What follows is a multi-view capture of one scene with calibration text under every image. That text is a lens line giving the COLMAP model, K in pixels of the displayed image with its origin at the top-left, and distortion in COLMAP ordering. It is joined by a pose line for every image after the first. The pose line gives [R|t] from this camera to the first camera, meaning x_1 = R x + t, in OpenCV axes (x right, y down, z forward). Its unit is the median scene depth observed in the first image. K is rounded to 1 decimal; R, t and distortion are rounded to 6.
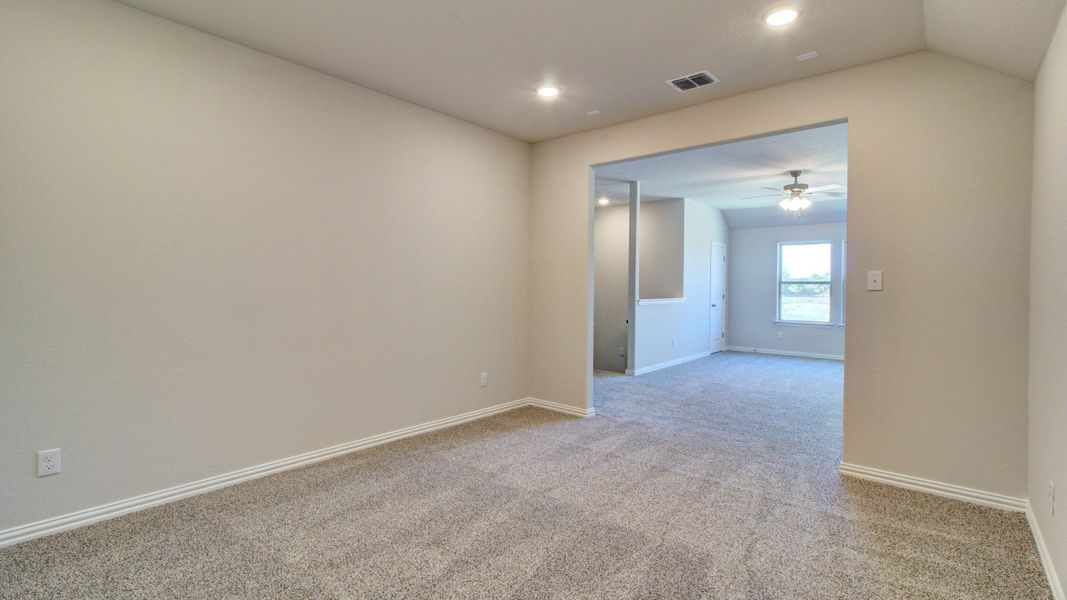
lens RADIAL K [[488.2, 0, 529.9], [0, 488.2, 289.1], [0, 0, 1]] dist [-0.001307, 0.000449]
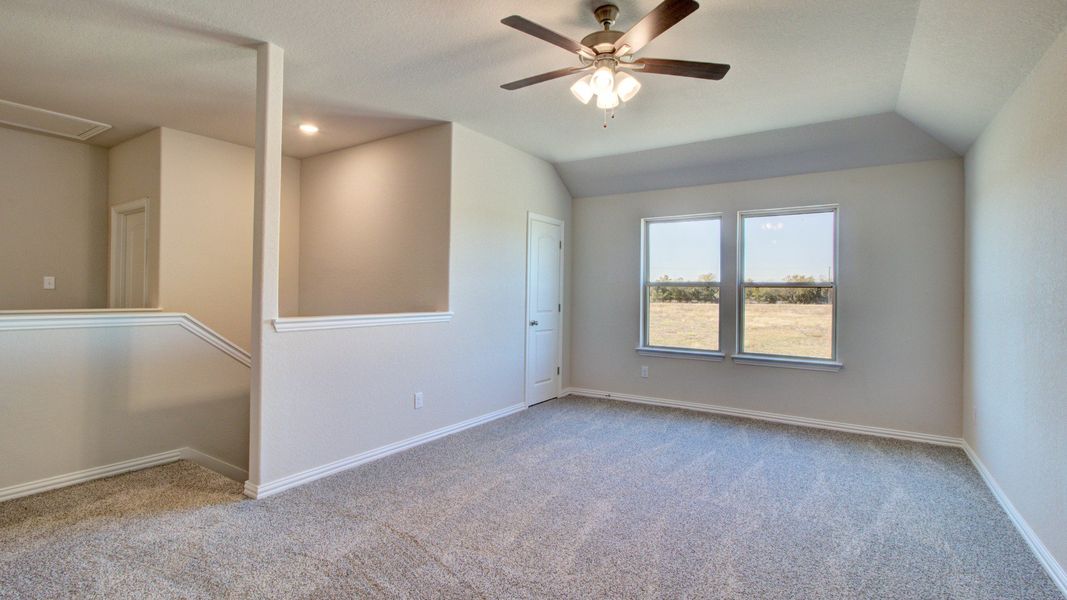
lens RADIAL K [[488.2, 0, 529.9], [0, 488.2, 289.1], [0, 0, 1]] dist [-0.001307, 0.000449]
pose [[0.993257, 0.003298, 0.115889, 0.309854], [-0.001412, 0.999865, -0.016345, 0.002513], [-0.115927, 0.016071, 0.993128, 0.429099]]
